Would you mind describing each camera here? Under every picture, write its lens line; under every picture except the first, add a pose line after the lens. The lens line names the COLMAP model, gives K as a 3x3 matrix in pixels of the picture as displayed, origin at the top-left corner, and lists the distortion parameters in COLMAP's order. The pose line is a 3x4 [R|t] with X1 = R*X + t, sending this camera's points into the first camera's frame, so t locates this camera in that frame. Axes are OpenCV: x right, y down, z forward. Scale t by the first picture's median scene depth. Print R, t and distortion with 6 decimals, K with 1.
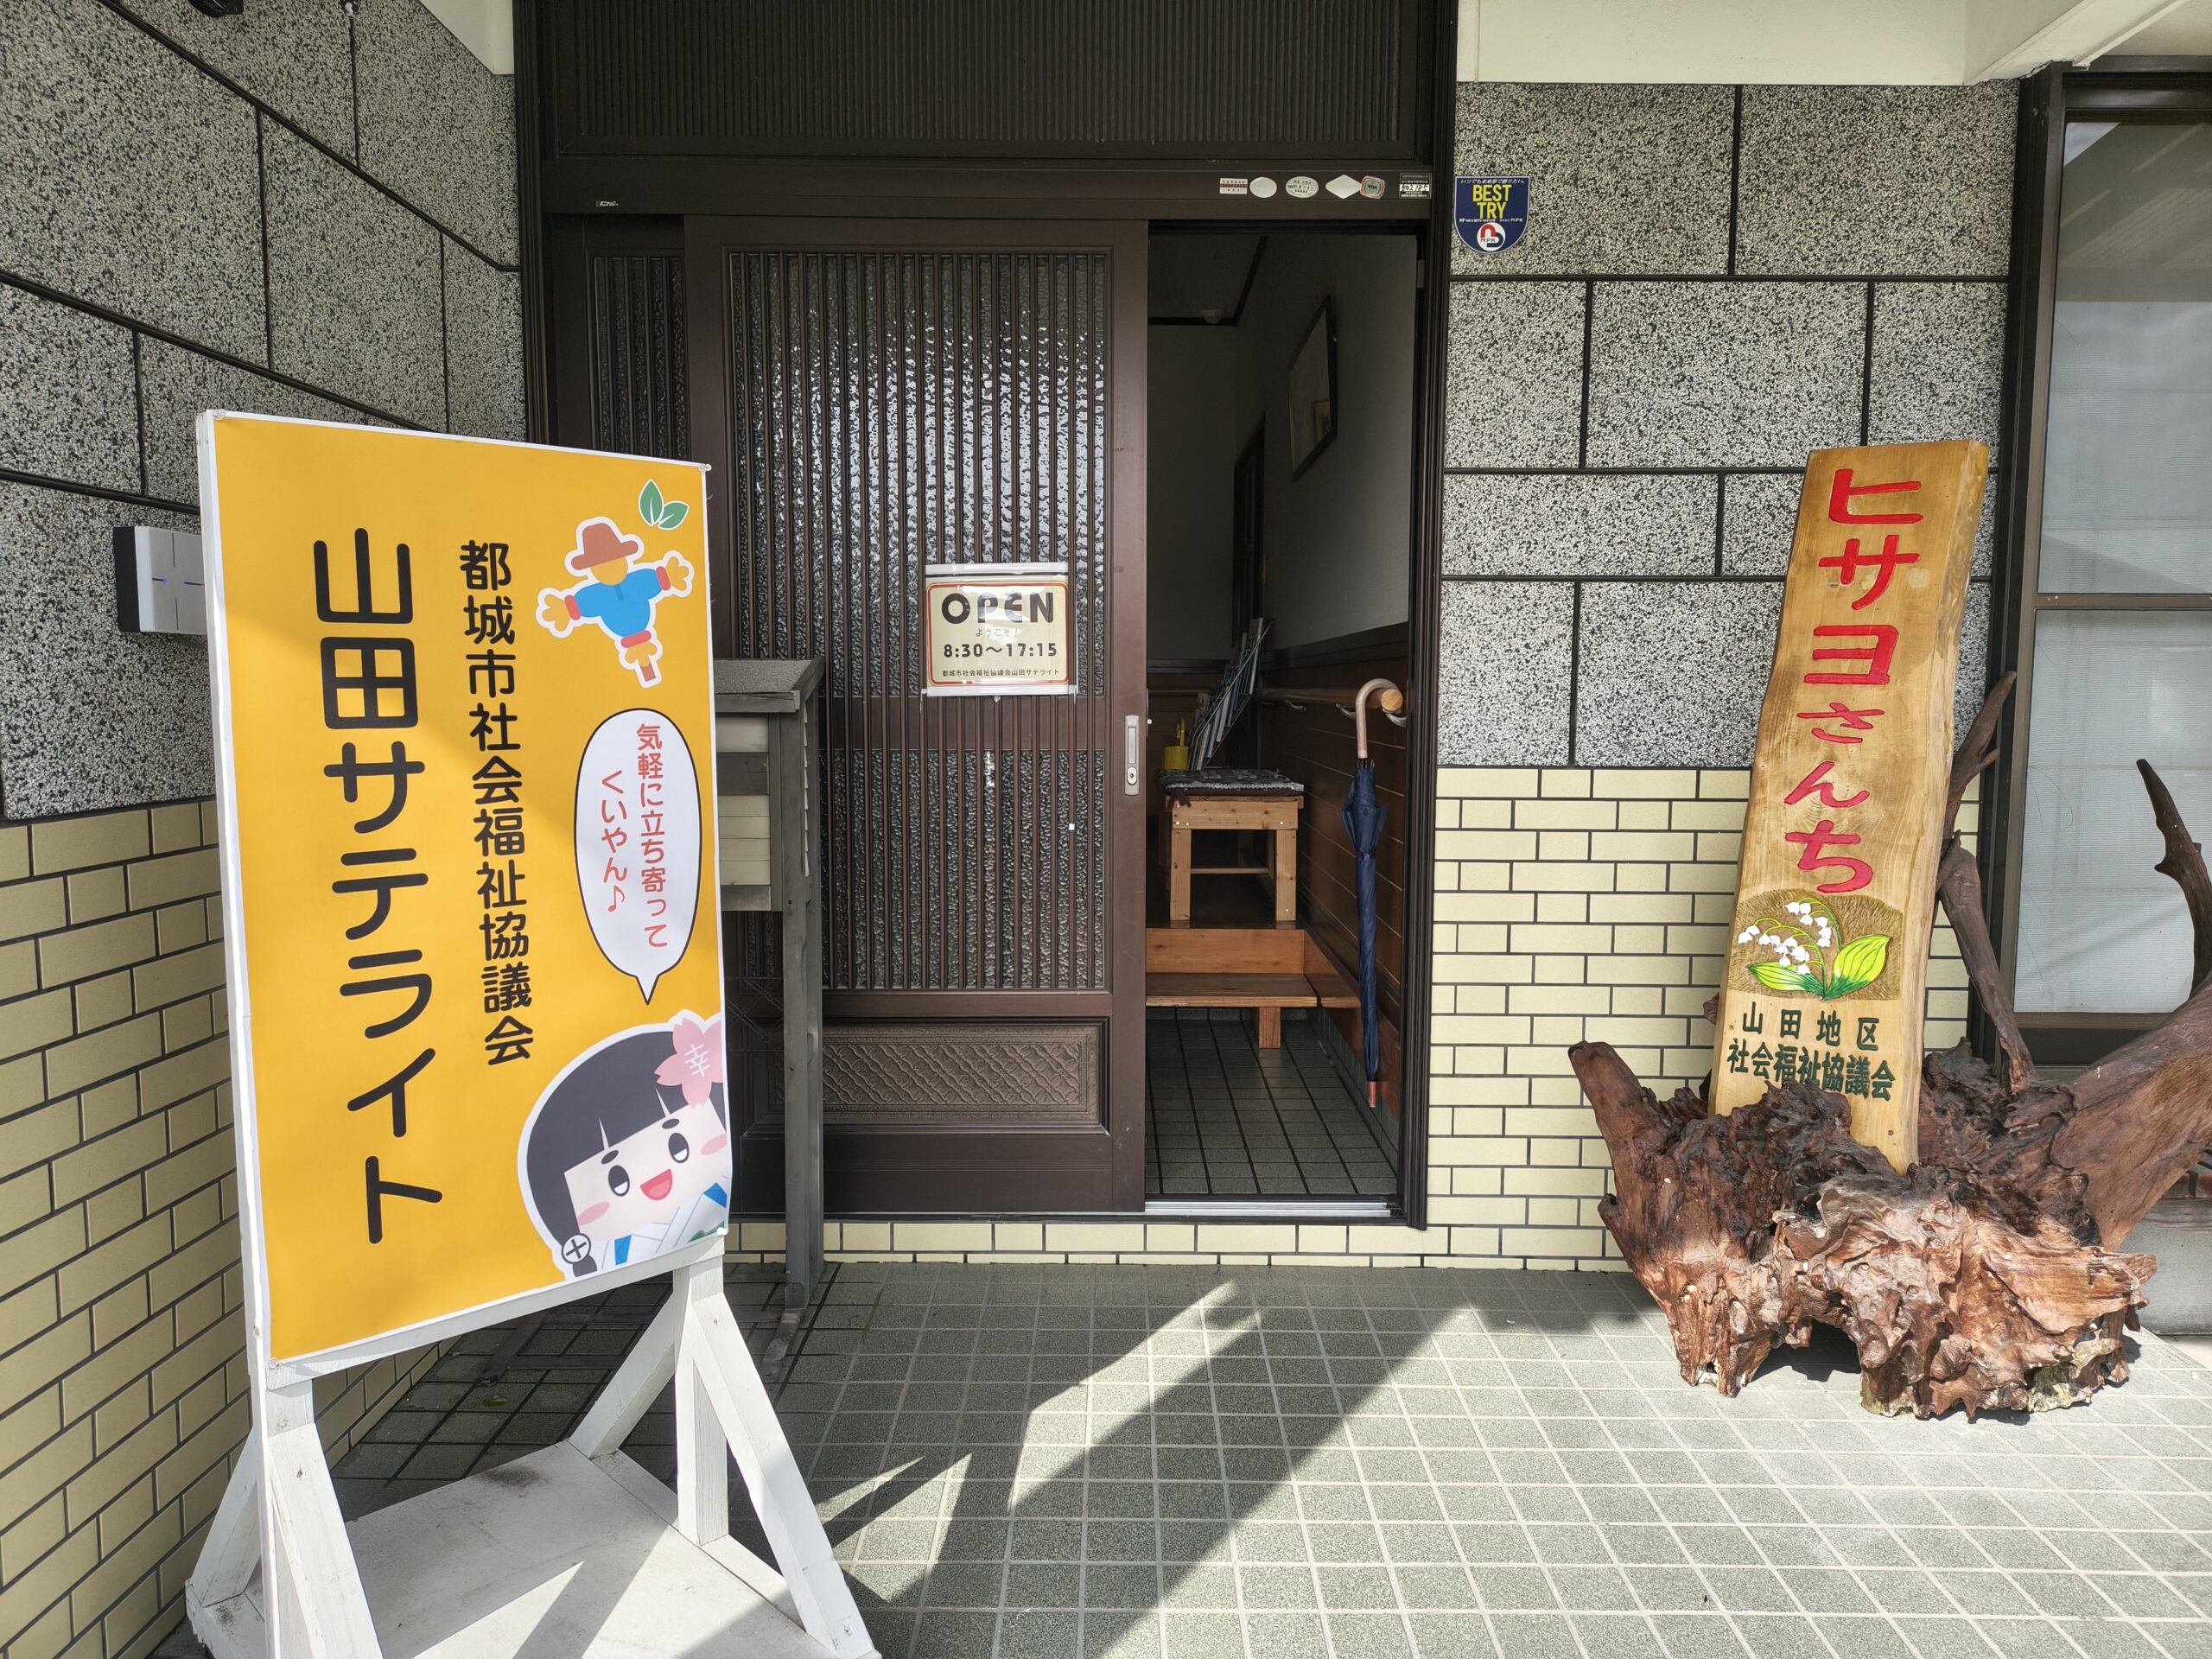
lens RADIAL K [[1513.8, 0, 1110.1], [0, 1513.8, 826.7], [0, 0, 1]] dist [0.010960, -0.001142]
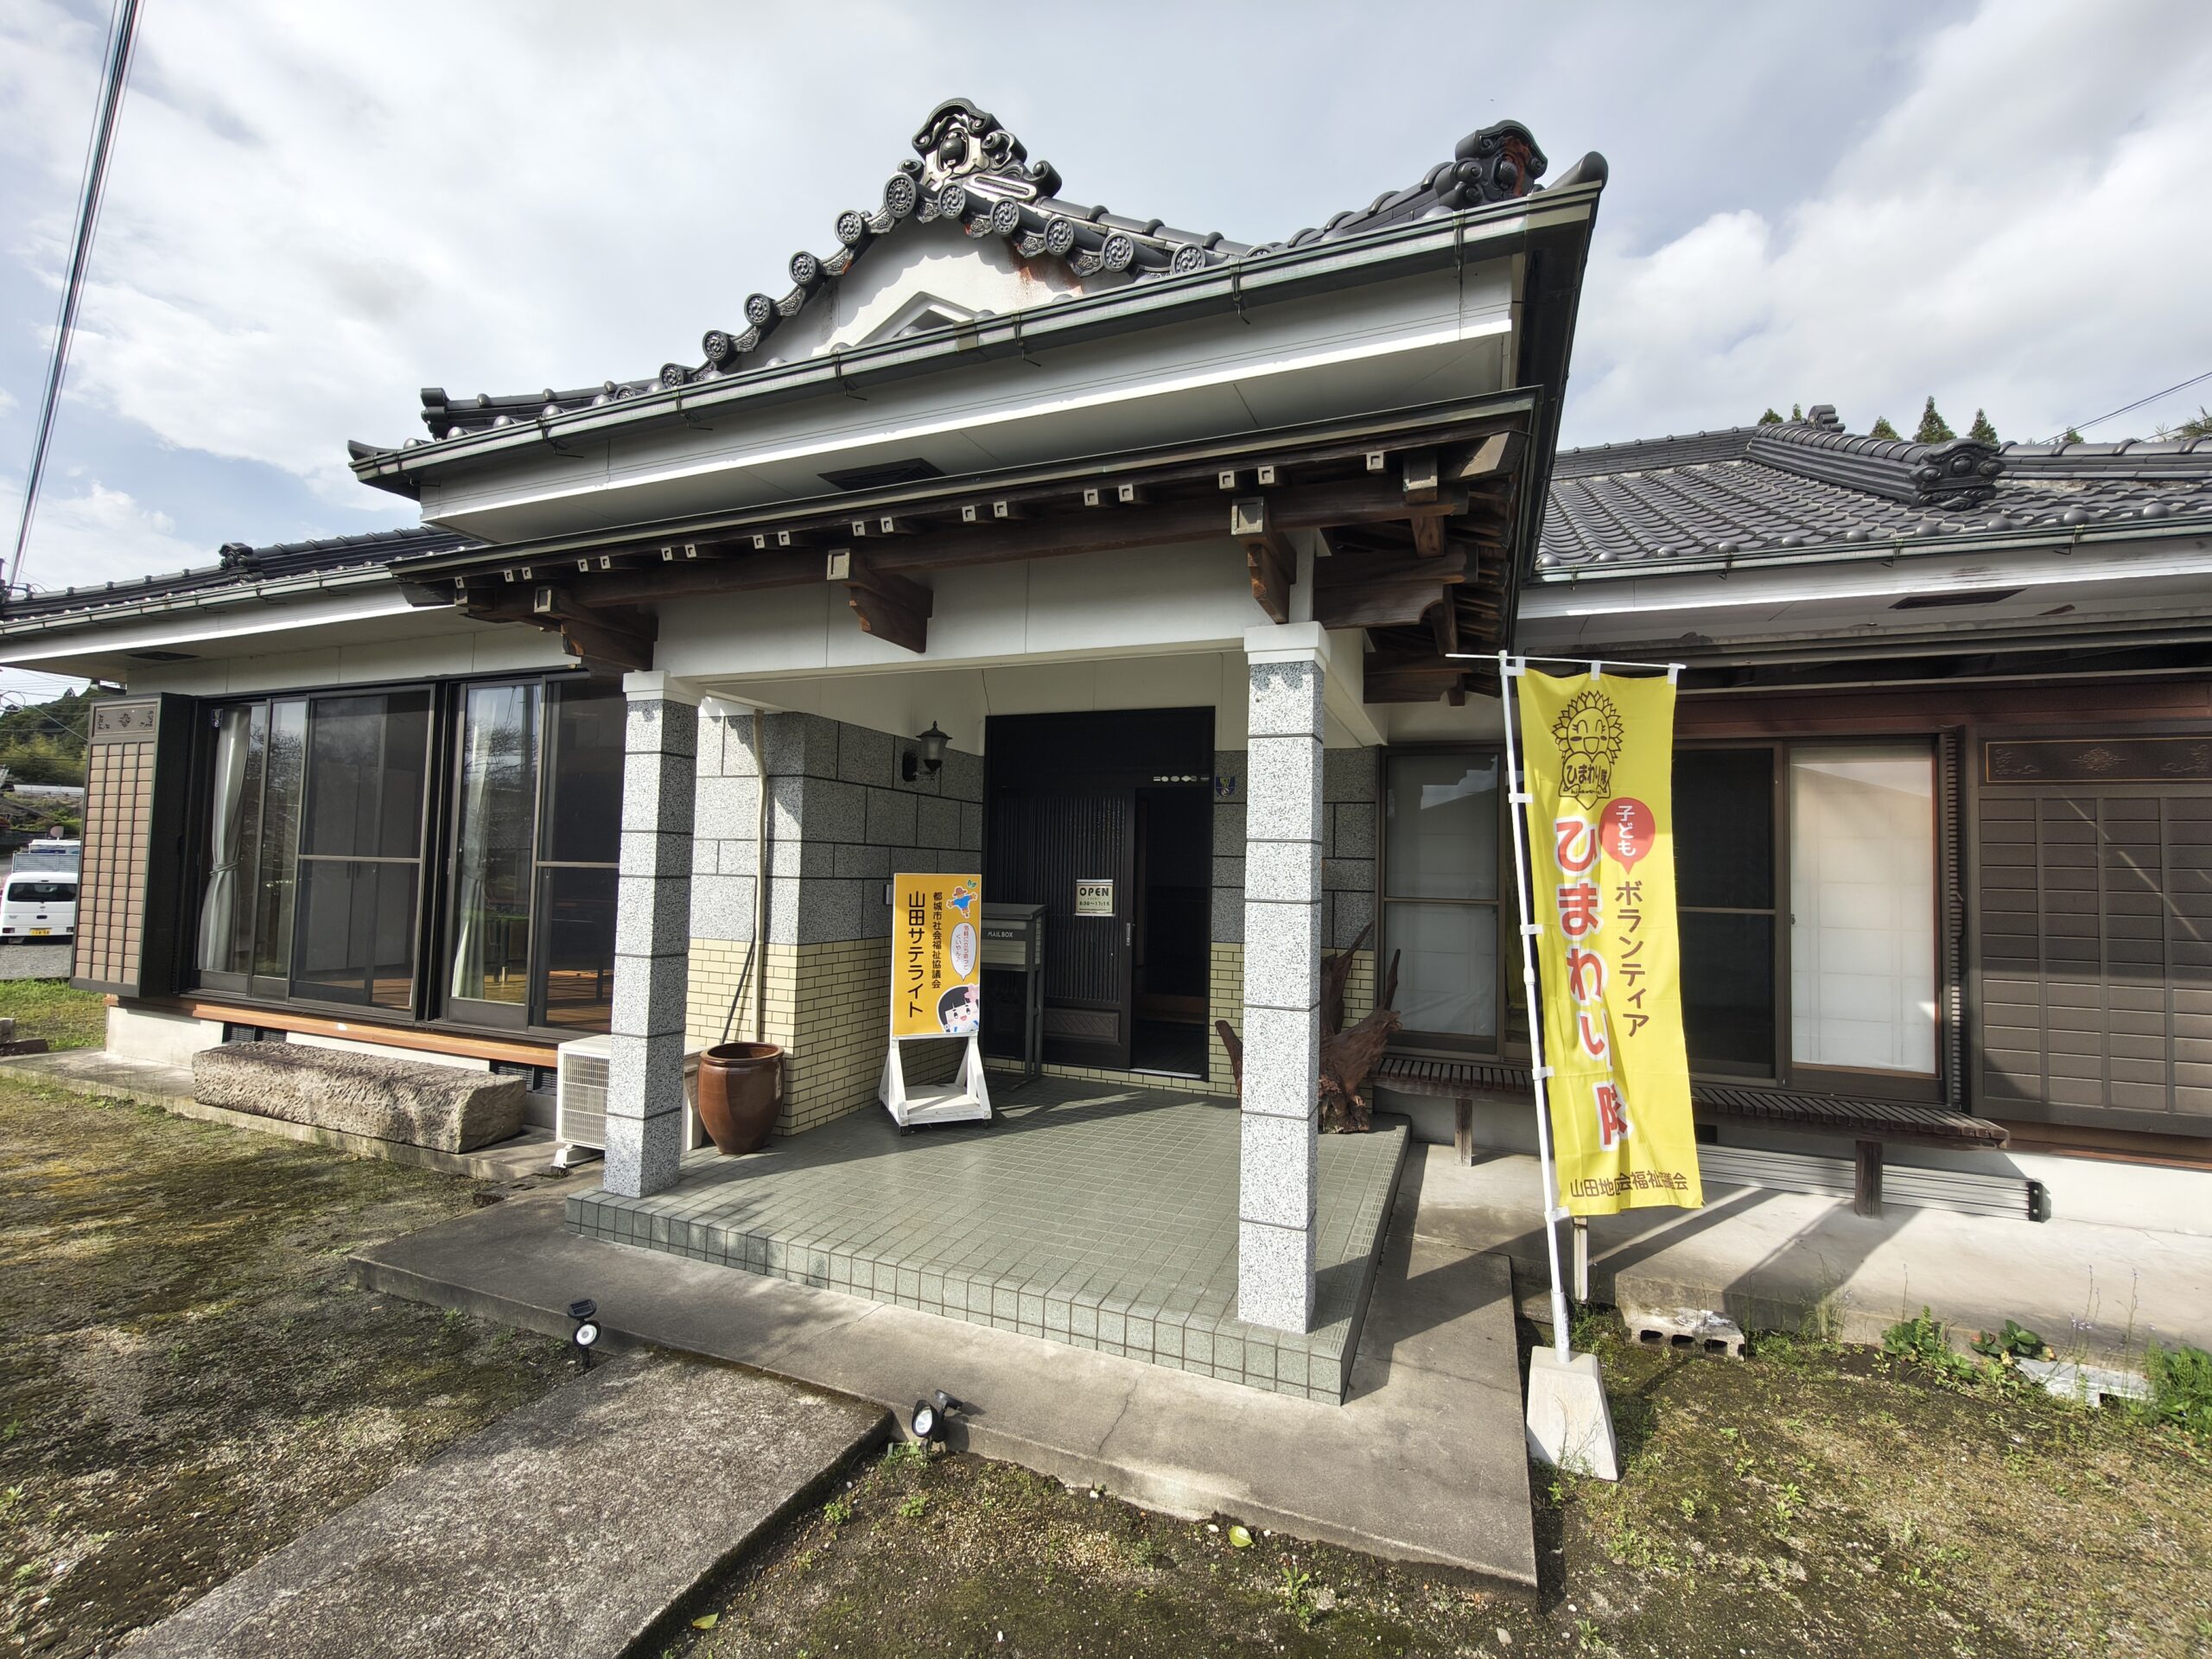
lens RADIAL K [[940.6, 0, 1101.2], [0, 940.6, 827.8], [0, 0, 1]] dist [-0.000256, 0.000000]
pose [[0.928397, 0.000048, -0.371590, 1.277372], [-0.054321, 0.989275, -0.135590, 0.012473], [0.367598, 0.146066, 0.918442, -1.777302]]
